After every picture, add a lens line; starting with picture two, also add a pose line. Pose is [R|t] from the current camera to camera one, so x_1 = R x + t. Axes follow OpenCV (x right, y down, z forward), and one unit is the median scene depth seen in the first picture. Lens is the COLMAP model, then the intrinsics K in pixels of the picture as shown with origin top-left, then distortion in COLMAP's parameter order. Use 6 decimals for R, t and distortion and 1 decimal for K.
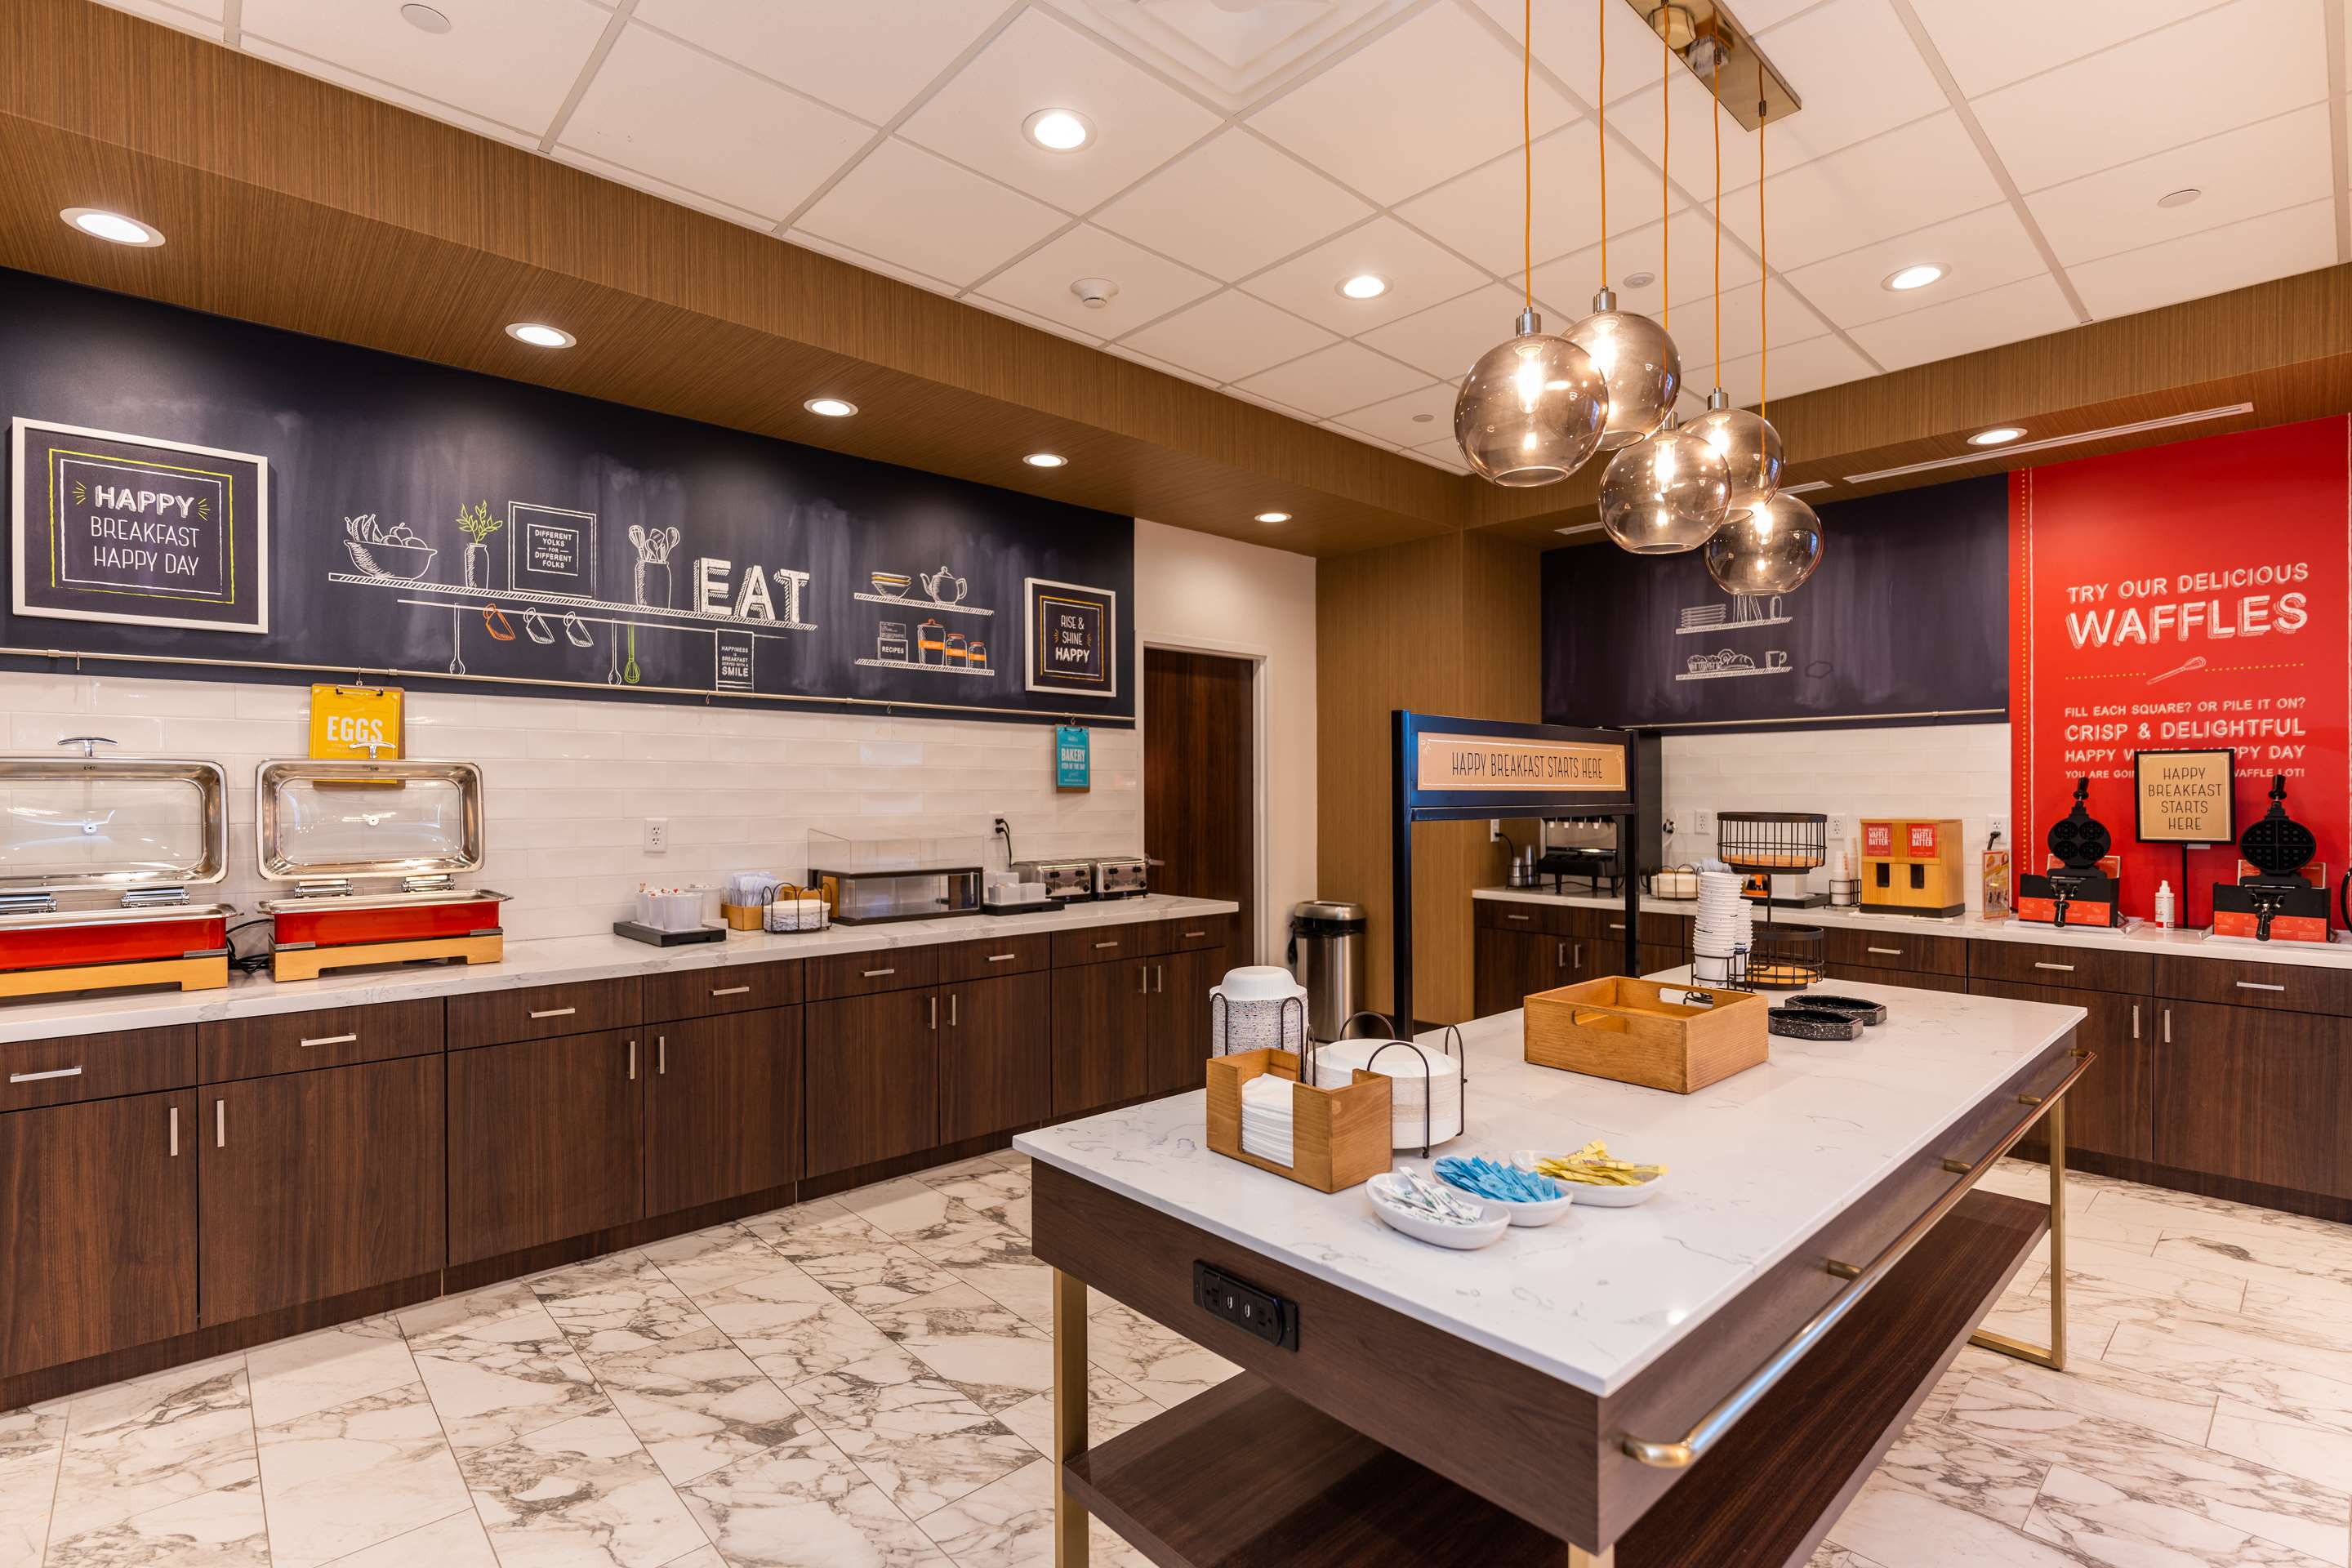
lens RADIAL K [[1086.6, 0, 1168.0], [0, 1086.6, 774.3], [0, 0, 1]] dist [-0.002976, -0.000521]
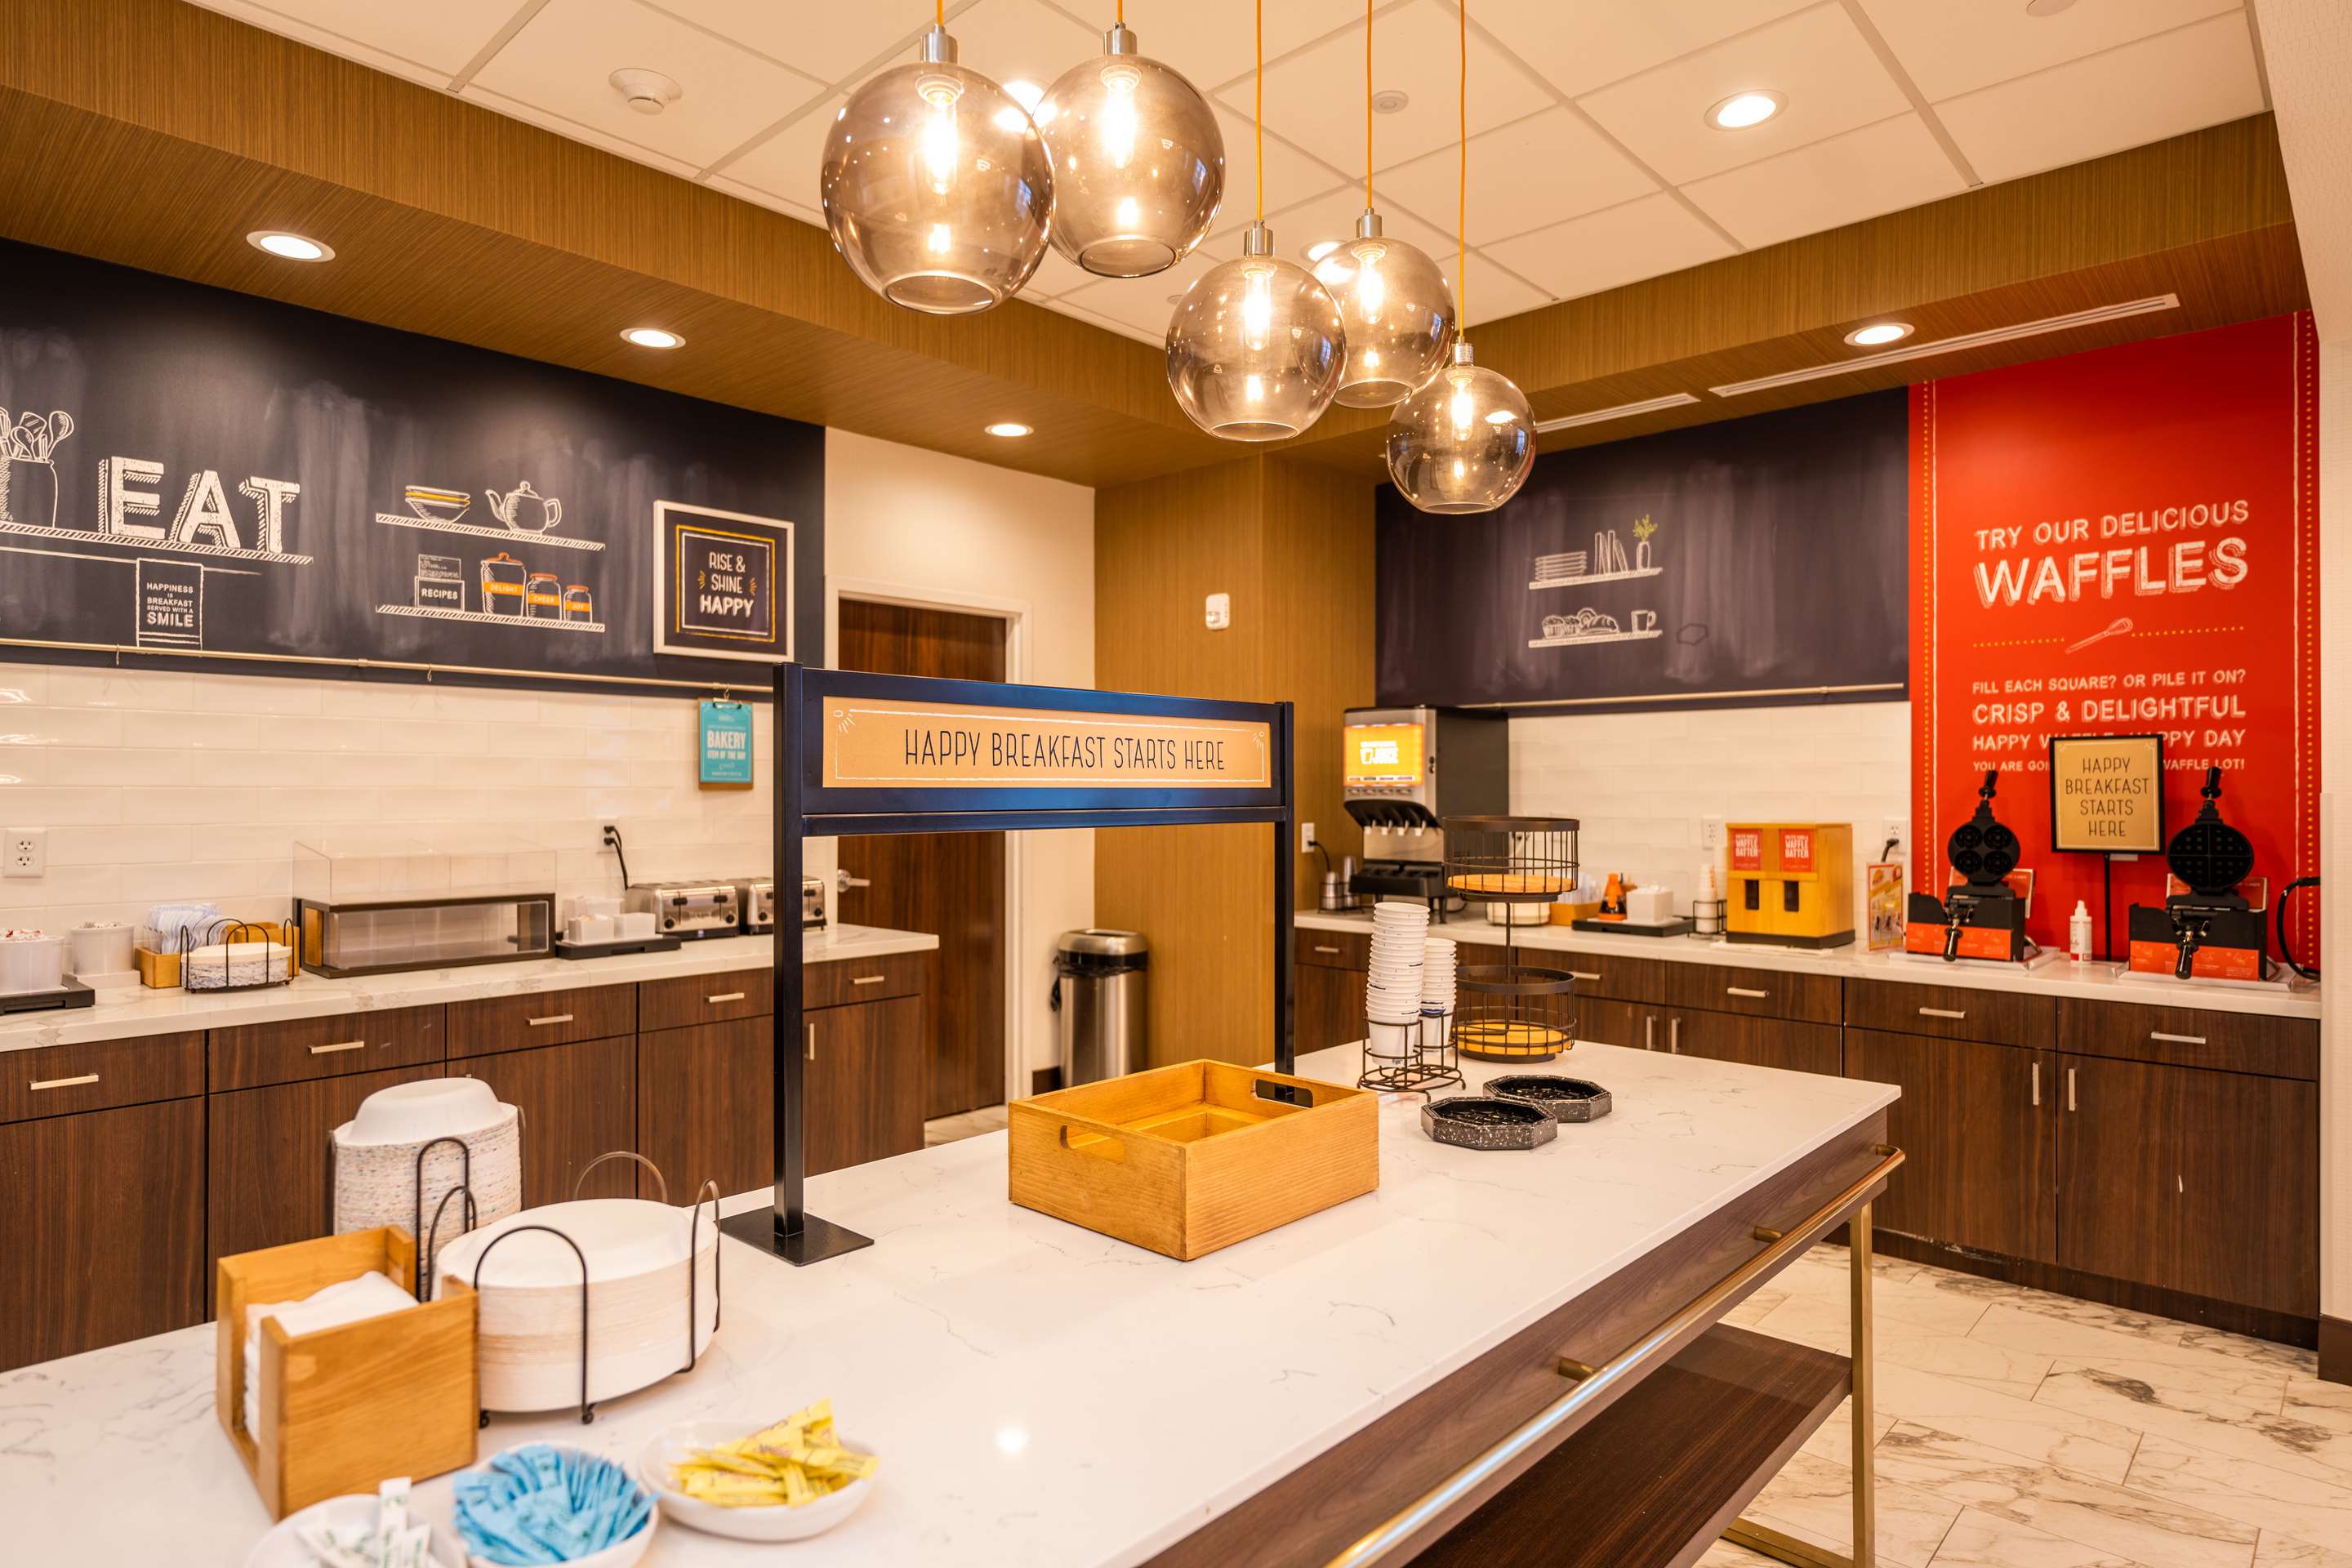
lens RADIAL K [[1301.0, 0, 1170.6], [0, 1301.0, 760.1], [0, 0, 1]] dist [0.005301, -0.002840]
pose [[0.996909, 0.000947, 0.078560, 0.179006], [-0.000510, 0.999984, -0.005580, 0.001289], [-0.078564, 0.005522, 0.996894, 0.102170]]
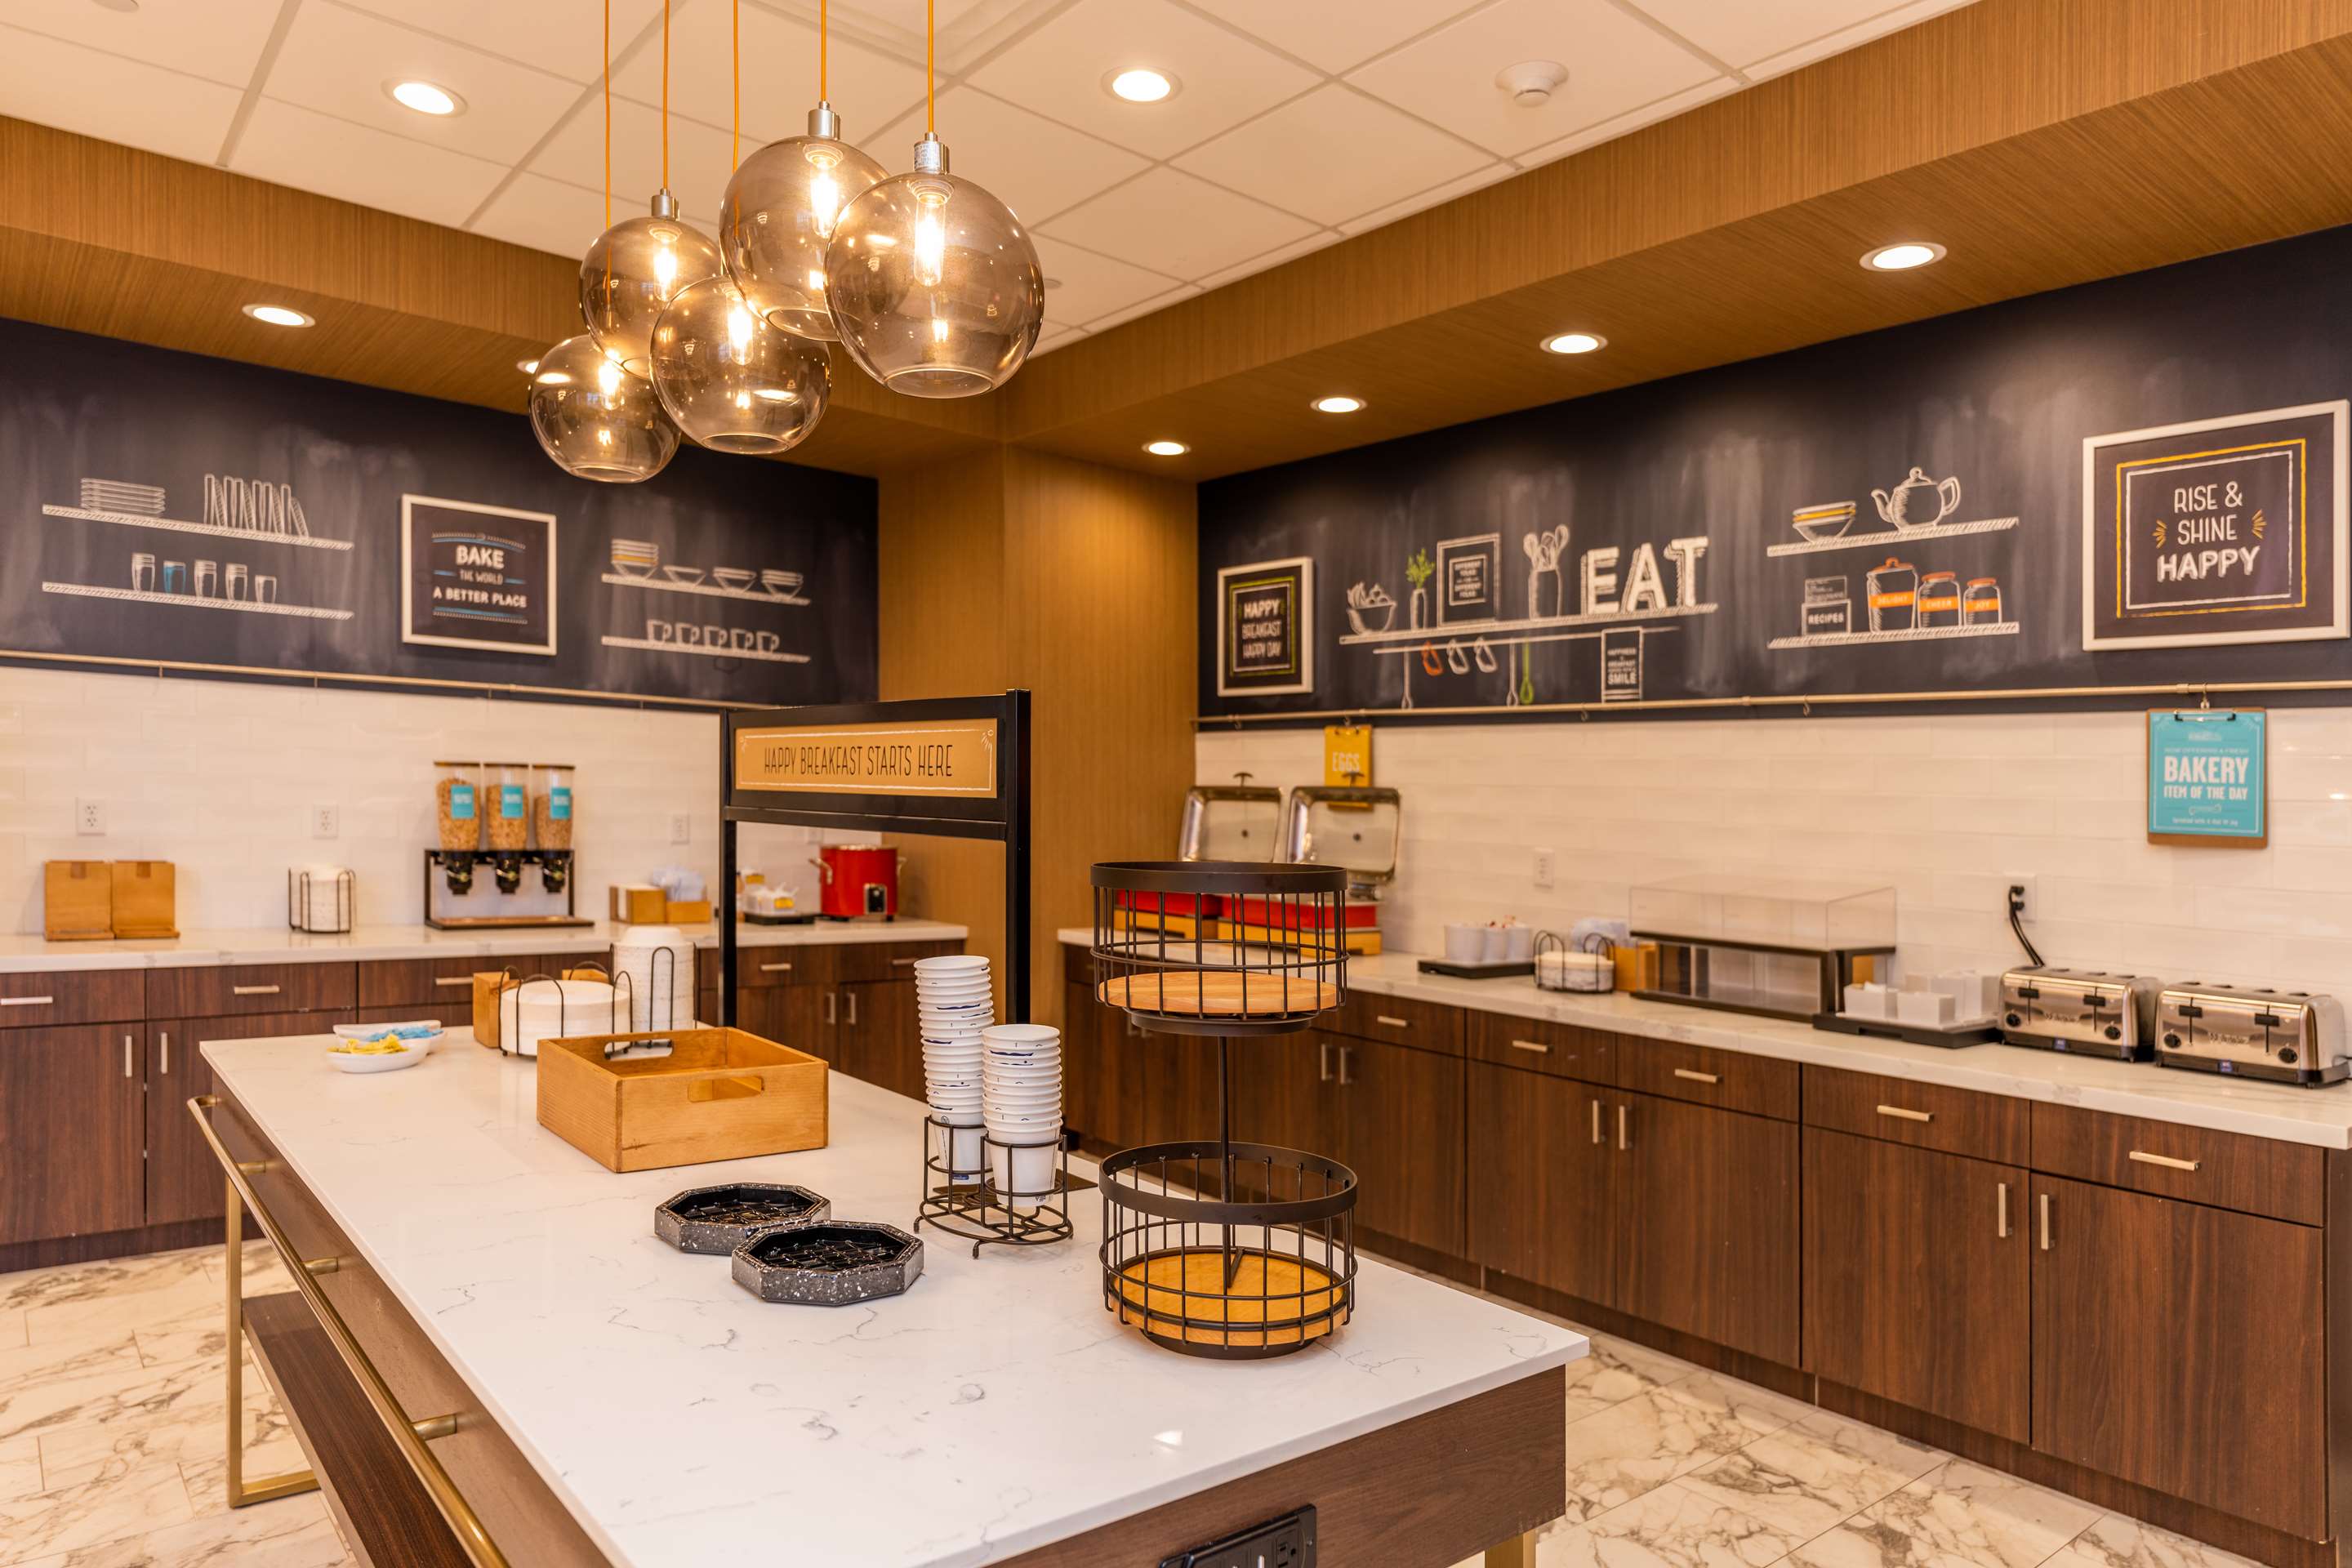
lens RADIAL K [[1477.4, 0, 1164.0], [0, 1477.4, 830.8], [0, 0, 1]] dist [0.000685, -0.001730]
pose [[-0.051993, 0.015095, -0.998533, 0.736665], [-0.020899, 0.999650, 0.016200, 0.010882], [0.998429, 0.021711, -0.051660, 0.695904]]
